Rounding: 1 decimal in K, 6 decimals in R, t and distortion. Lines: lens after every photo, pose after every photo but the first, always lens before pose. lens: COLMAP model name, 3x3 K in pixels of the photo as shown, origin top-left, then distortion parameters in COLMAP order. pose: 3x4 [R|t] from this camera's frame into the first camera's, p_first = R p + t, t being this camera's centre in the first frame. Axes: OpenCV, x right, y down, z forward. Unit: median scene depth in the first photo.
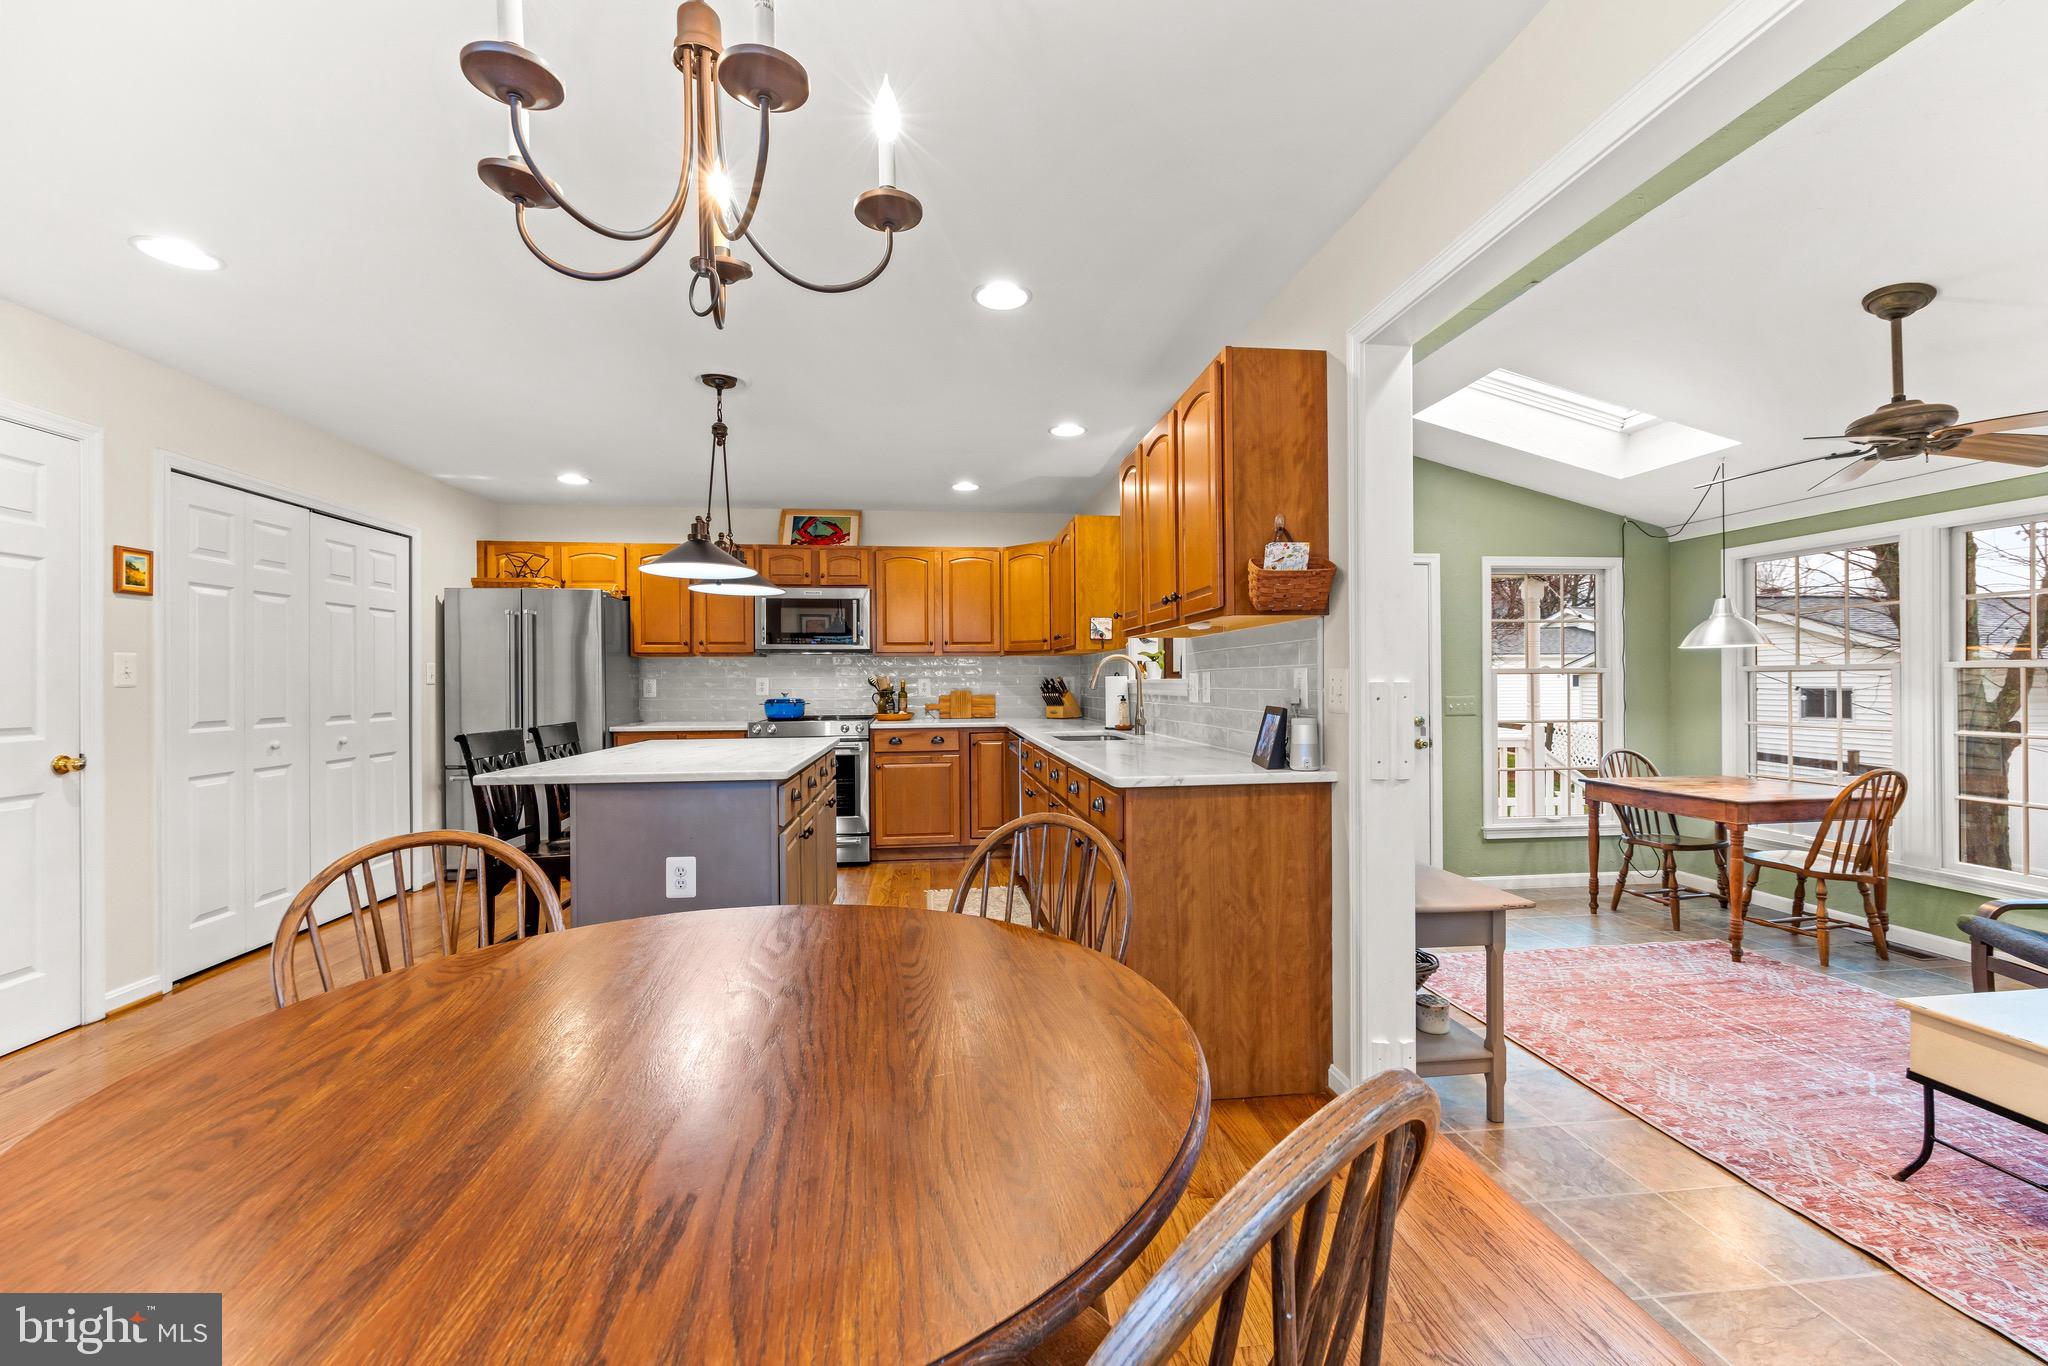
lens RADIAL K [[819.2, 0, 1018.9], [0, 819.2, 674.1], [0, 0, 1]] dist [-0.001615, -0.000437]
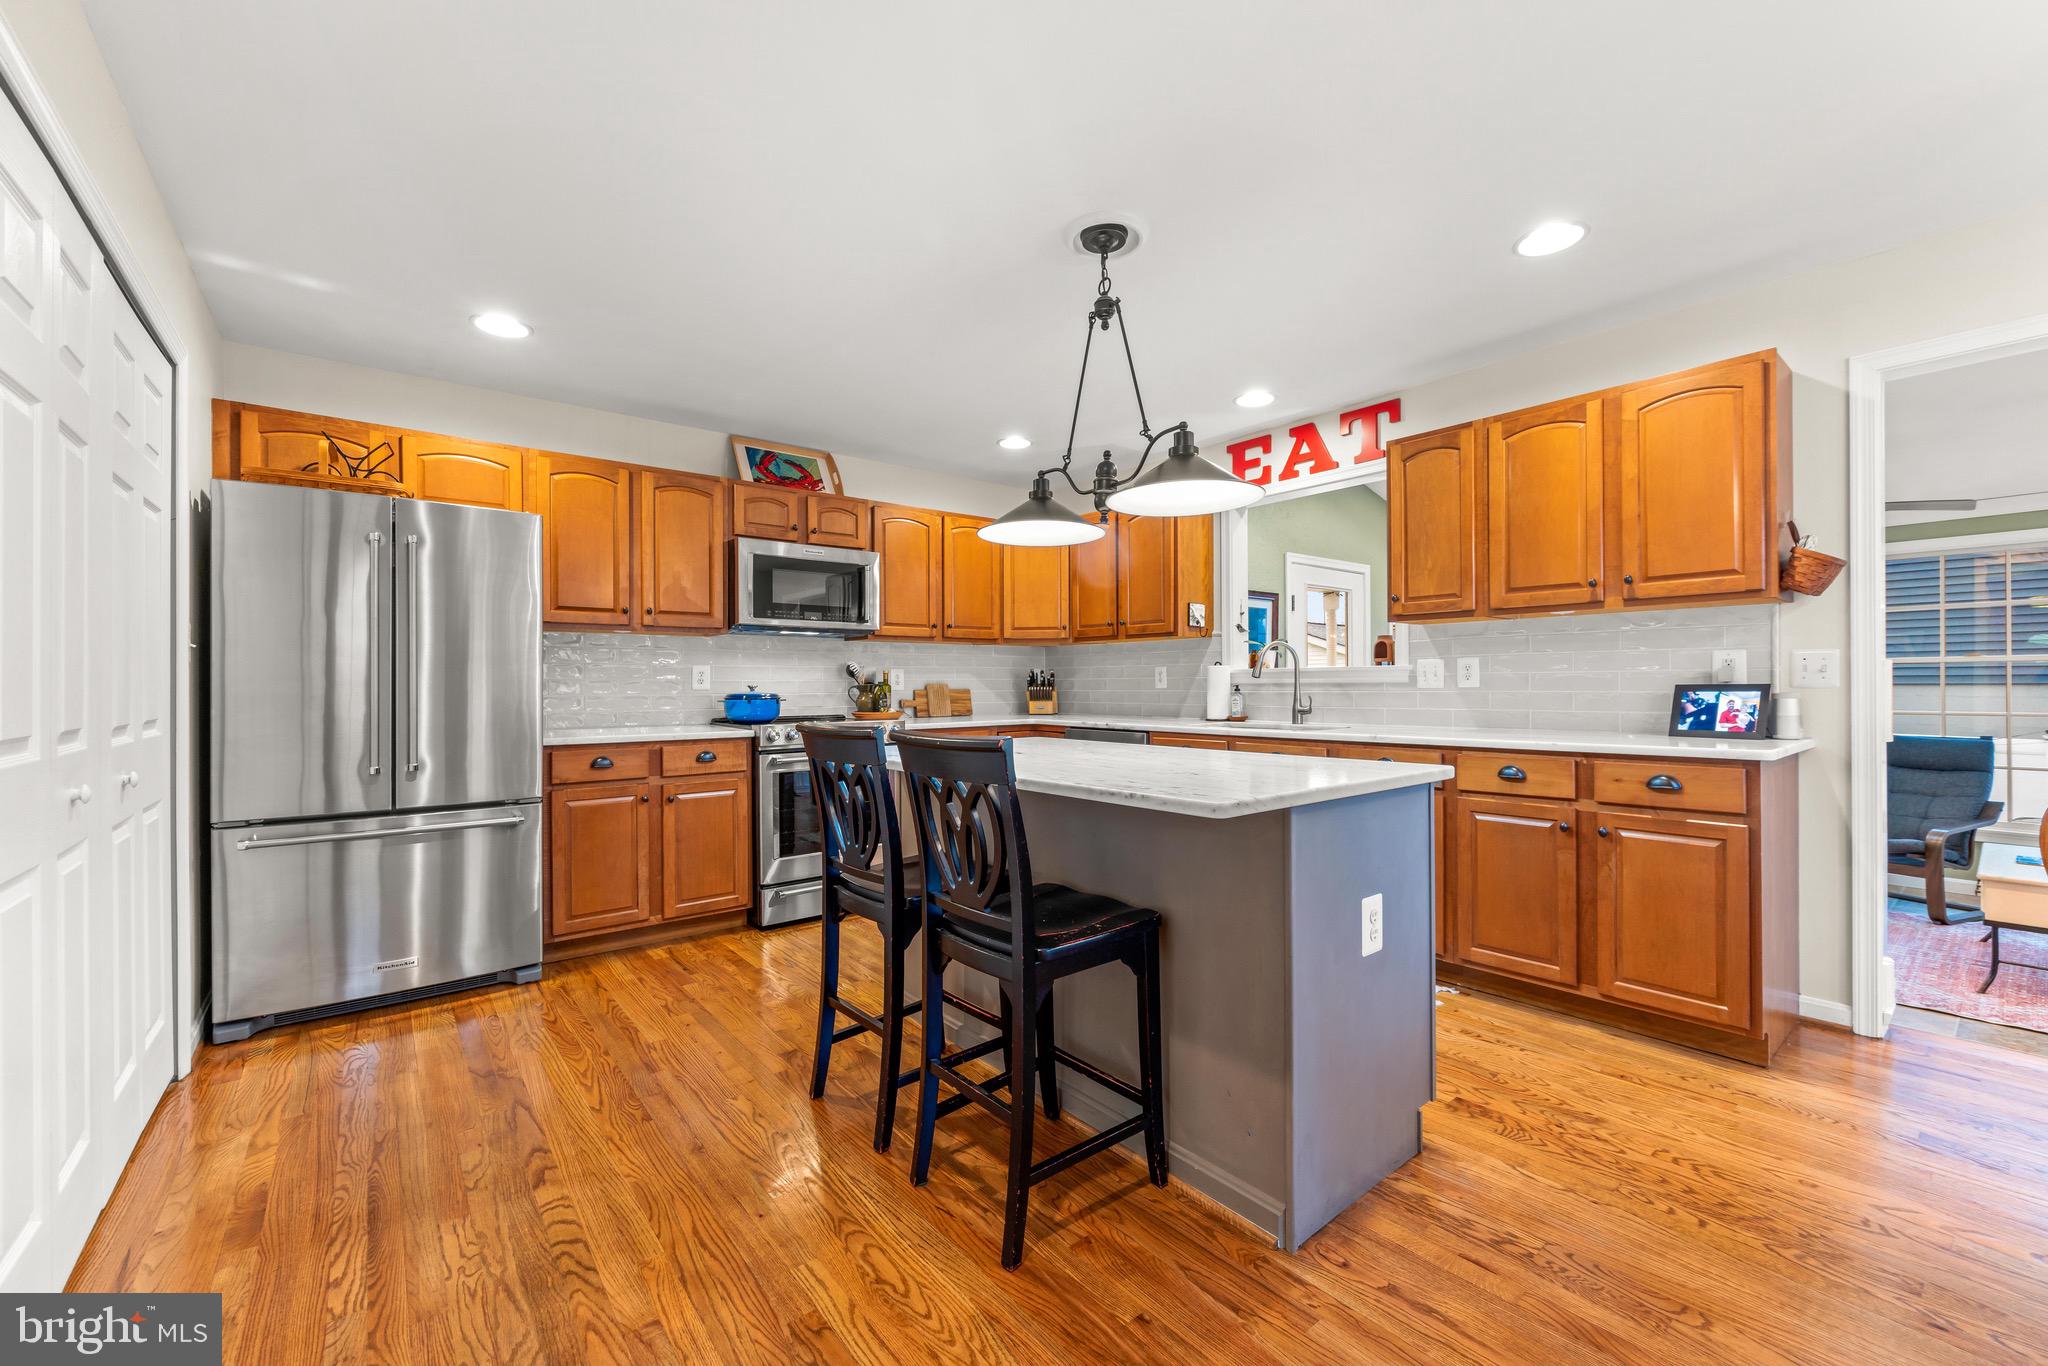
lens RADIAL K [[819.2, 0, 1011.3], [0, 819.2, 686.4], [0, 0, 1]] dist [-0.001615, -0.000437]
pose [[0.846522, 0.000618, 0.532353, -0.472230], [-0.005185, 0.999961, 0.007085, 0.016850], [-0.532328, -0.008758, 0.846493, 0.252636]]
